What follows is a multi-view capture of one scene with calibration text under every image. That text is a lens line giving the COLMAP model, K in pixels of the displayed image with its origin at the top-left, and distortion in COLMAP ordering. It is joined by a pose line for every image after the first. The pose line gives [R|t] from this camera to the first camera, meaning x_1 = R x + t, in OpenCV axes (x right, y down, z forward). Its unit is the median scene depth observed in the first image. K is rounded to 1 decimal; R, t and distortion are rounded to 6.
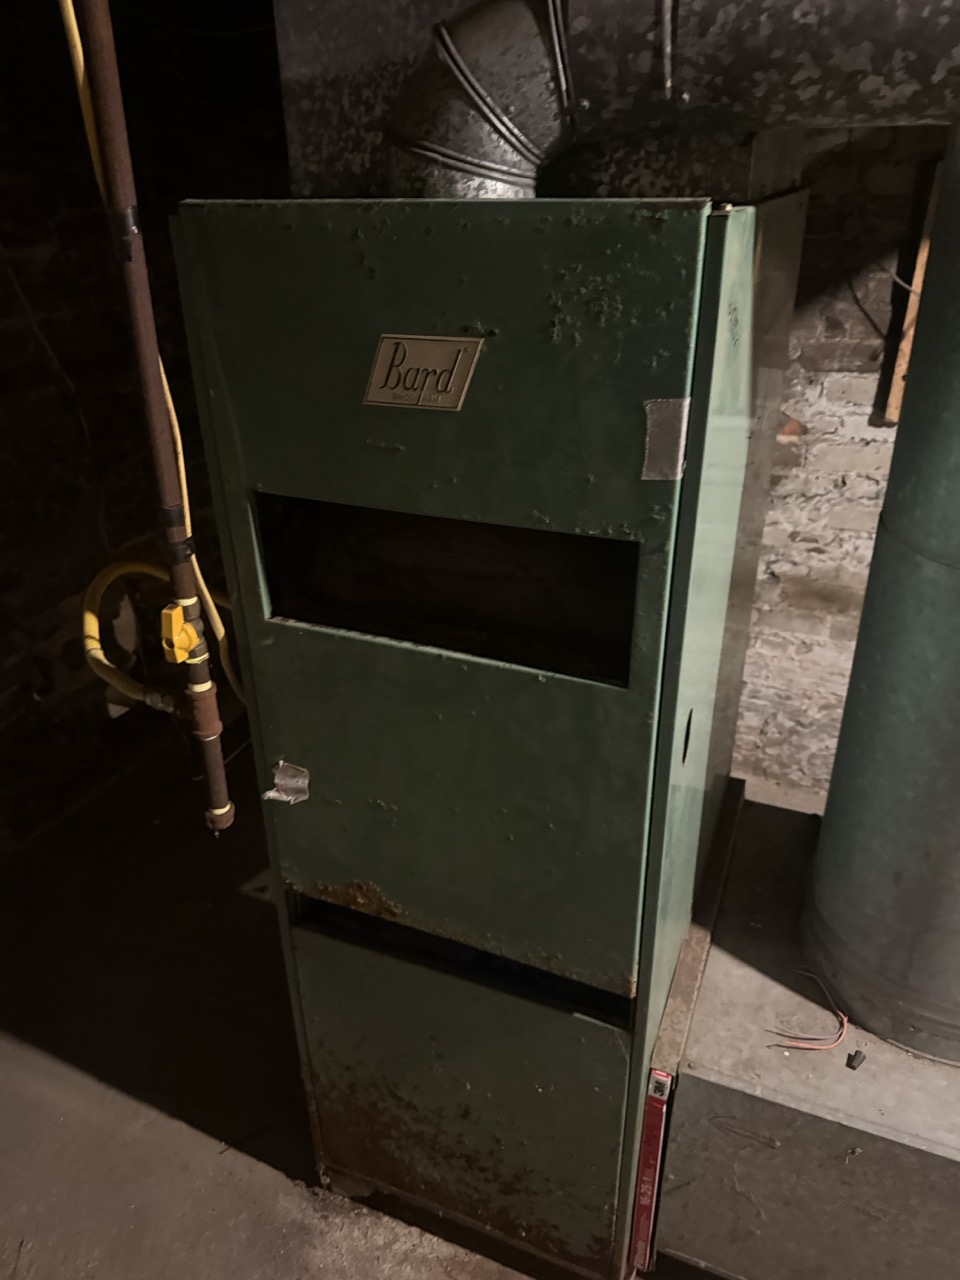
lens RADIAL K [[895.2, 0, 480.0], [0, 895.2, 640.0], [0, 0, 1]] dist [0.162992, -0.321545]
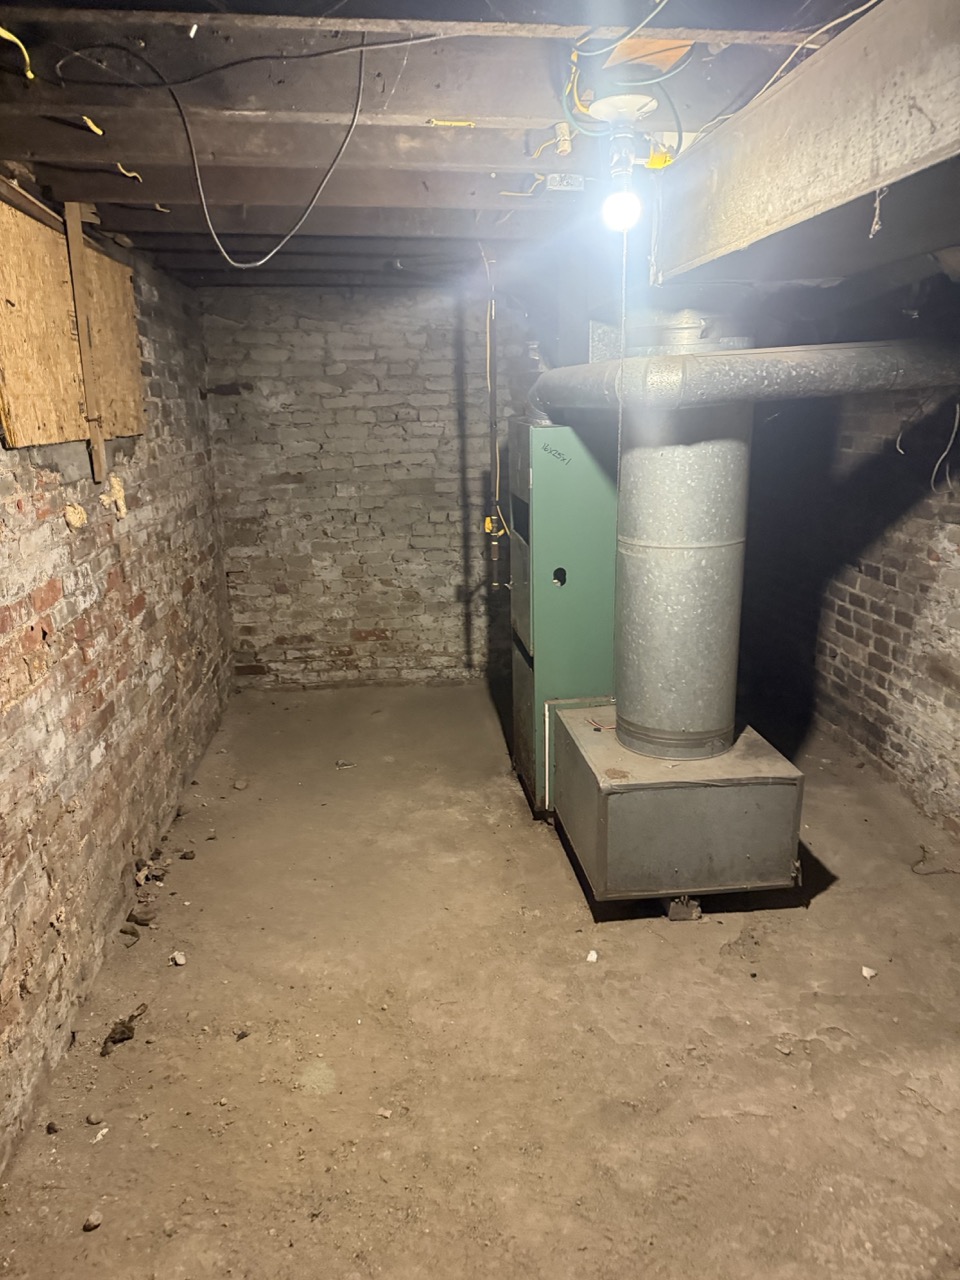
lens RADIAL K [[895.2, 0, 480.0], [0, 895.2, 640.0], [0, 0, 1]] dist [0.162992, -0.321545]
pose [[0.487950, 0.231979, -0.841481, 1.368044], [-0.381795, 0.923649, 0.033239, 0.153106], [0.784944, 0.305054, 0.539263, -0.435770]]
